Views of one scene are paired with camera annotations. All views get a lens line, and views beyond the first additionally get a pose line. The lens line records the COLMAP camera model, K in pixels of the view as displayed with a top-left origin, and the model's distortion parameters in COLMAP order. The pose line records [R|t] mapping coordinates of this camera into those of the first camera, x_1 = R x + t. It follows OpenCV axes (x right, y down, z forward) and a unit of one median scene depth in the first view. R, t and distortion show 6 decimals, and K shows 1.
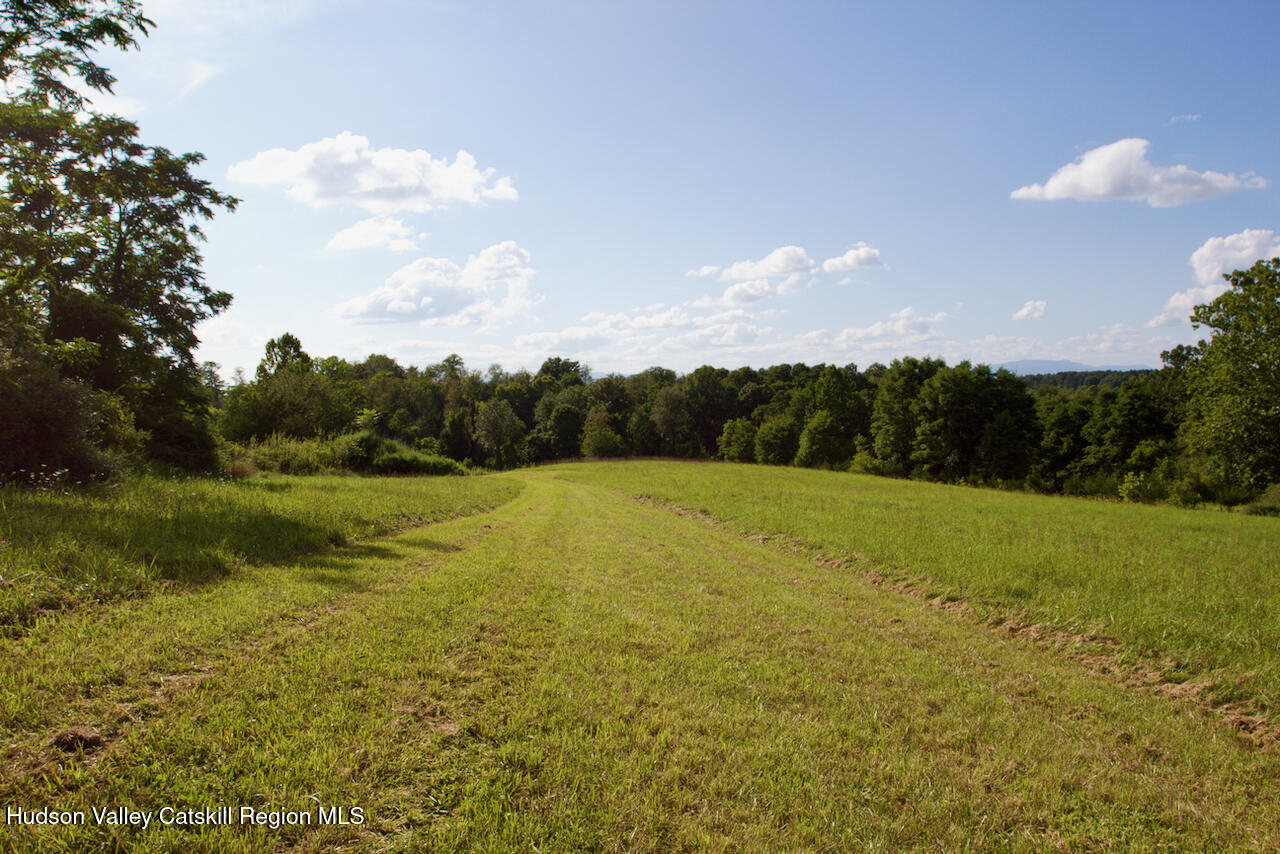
lens RADIAL K [[980.7, 0, 640.0], [0, 980.7, 427.0], [0, 0, 1]] dist [-0.084881, 0.094762]
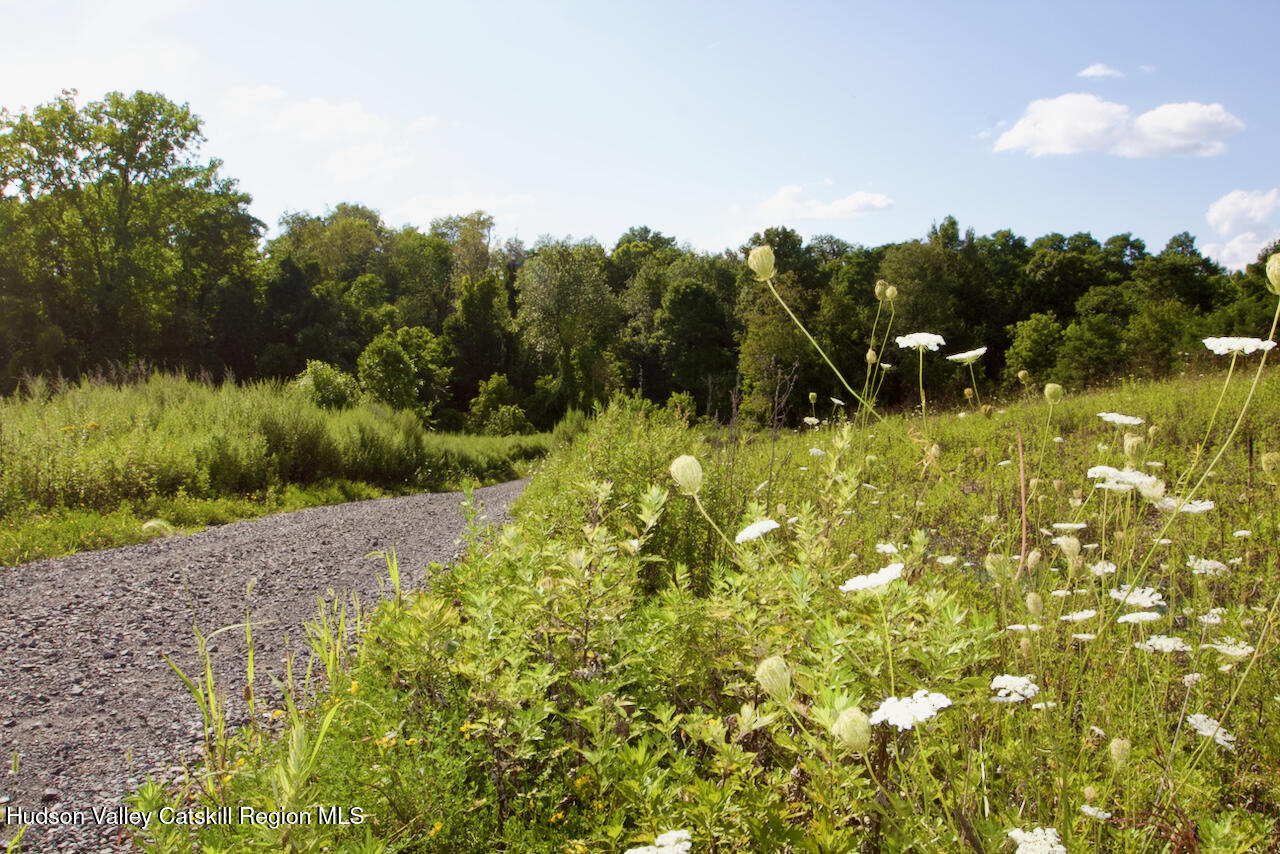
lens RADIAL K [[980.7, 0, 640.0], [0, 980.7, 427.0], [0, 0, 1]] dist [-0.084881, 0.094762]
pose [[0.999148, 0.030240, -0.028102, -0.088066], [-0.028479, 0.997726, 0.061085, 0.024228], [0.029885, -0.060232, 0.997737, 0.496366]]
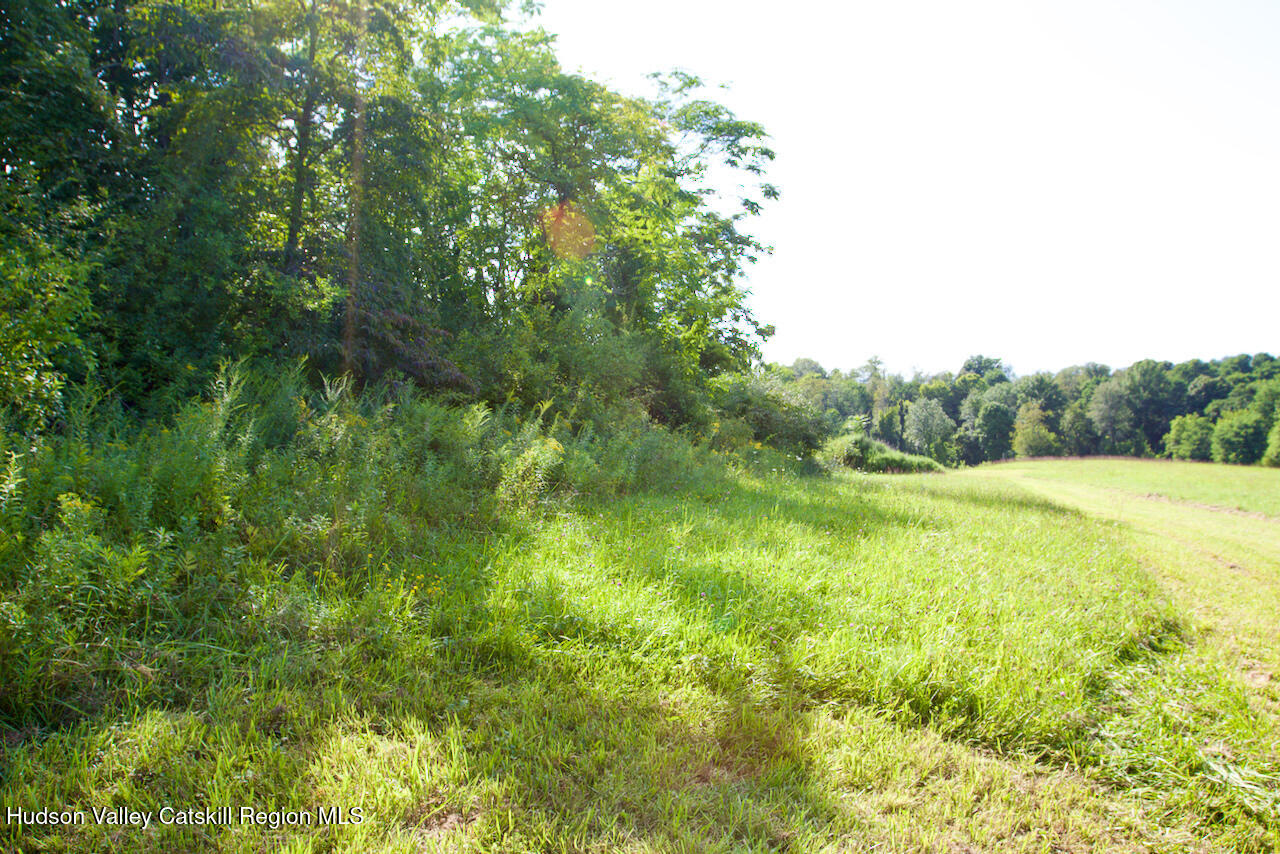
lens RADIAL K [[980.7, 0, 640.0], [0, 980.7, 427.0], [0, 0, 1]] dist [-0.084881, 0.094762]
pose [[0.920234, -0.006218, -0.391320, -0.021552], [0.007547, 0.999970, 0.001859, -0.002635], [0.391297, -0.004664, 0.920253, -0.049971]]
